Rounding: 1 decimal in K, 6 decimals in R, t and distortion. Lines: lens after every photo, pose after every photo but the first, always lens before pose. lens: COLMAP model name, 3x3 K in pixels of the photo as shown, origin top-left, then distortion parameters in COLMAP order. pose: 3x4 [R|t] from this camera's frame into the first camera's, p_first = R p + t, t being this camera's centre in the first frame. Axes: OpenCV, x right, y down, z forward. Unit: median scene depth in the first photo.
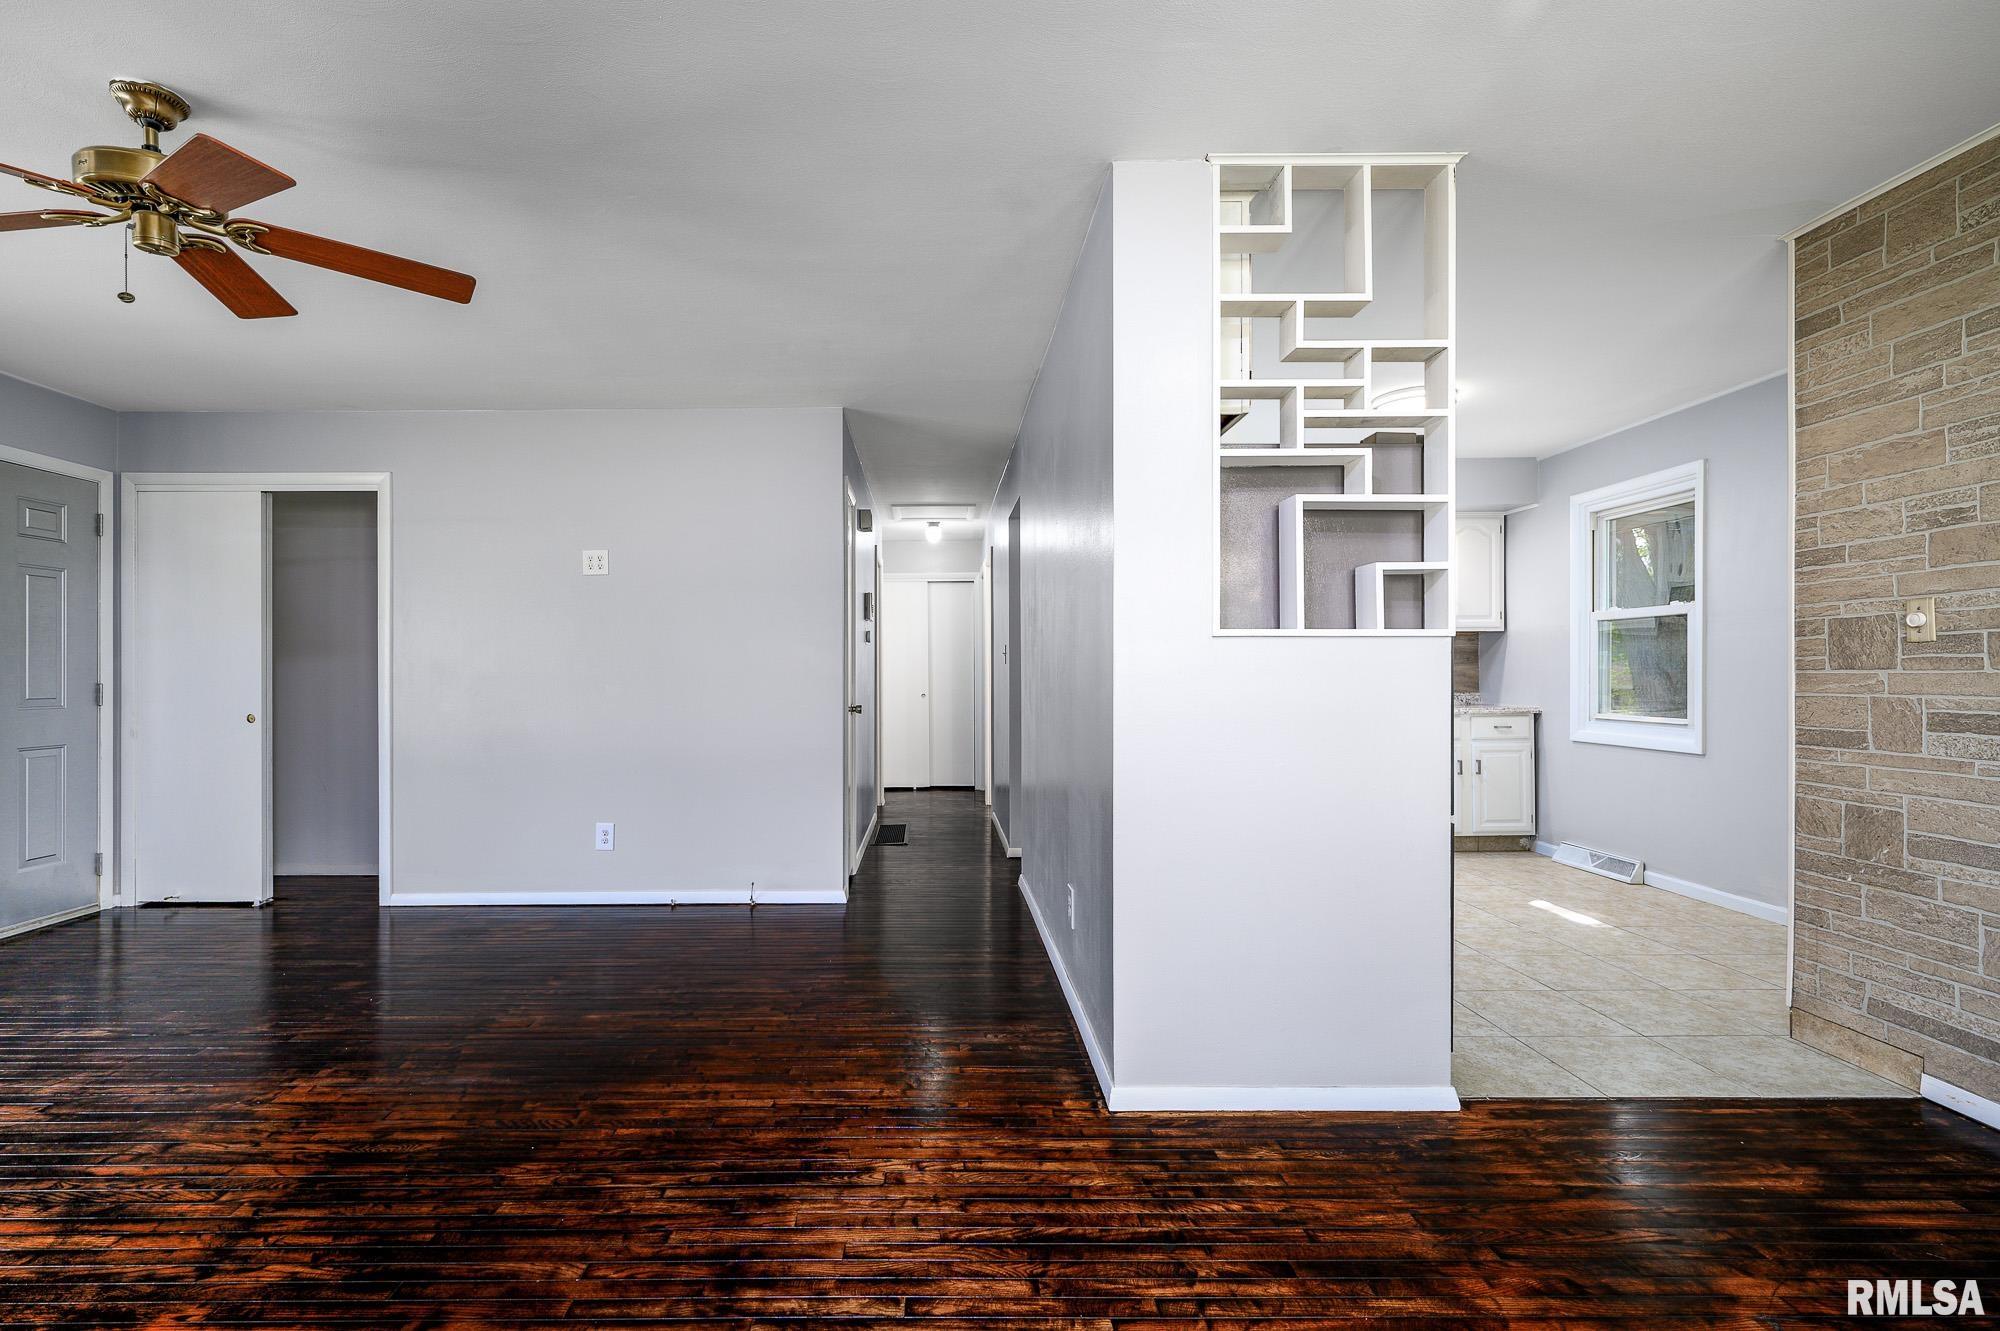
lens RADIAL K [[912.9, 0, 924.3], [0, 912.9, 677.8], [0, 0, 1]] dist [-0.000215, 0.000474]
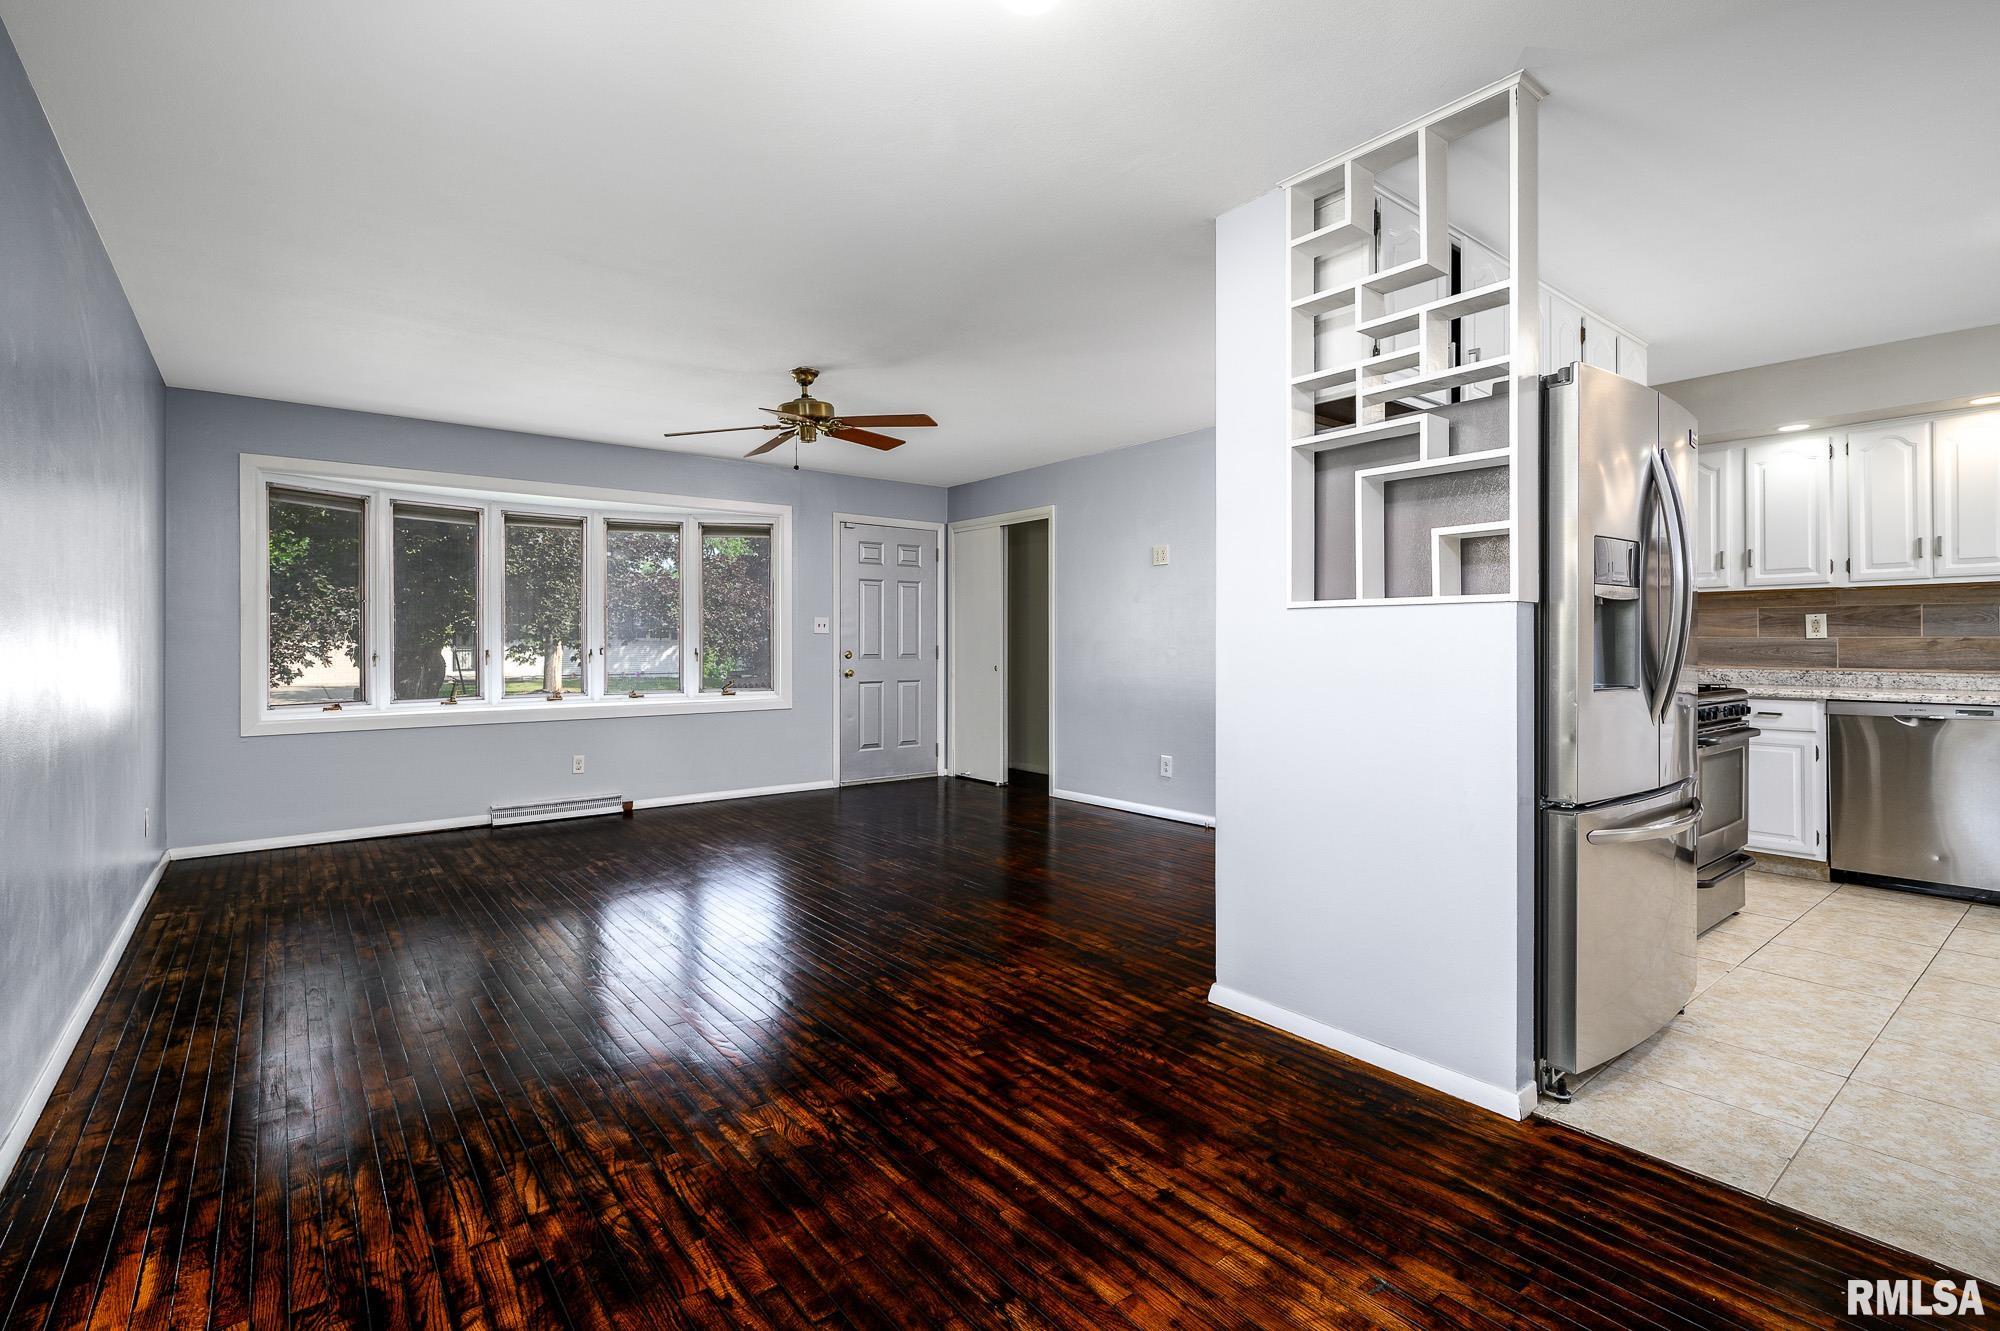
lens RADIAL K [[912.9, 0, 1006.1], [0, 912.9, 637.0], [0, 0, 1]] dist [-0.000215, 0.000474]
pose [[0.624963, -0.001465, -0.780653, 0.963764], [-0.003977, 0.999979, -0.005061, -0.002834], [0.780644, 0.006268, 0.624945, 0.027621]]
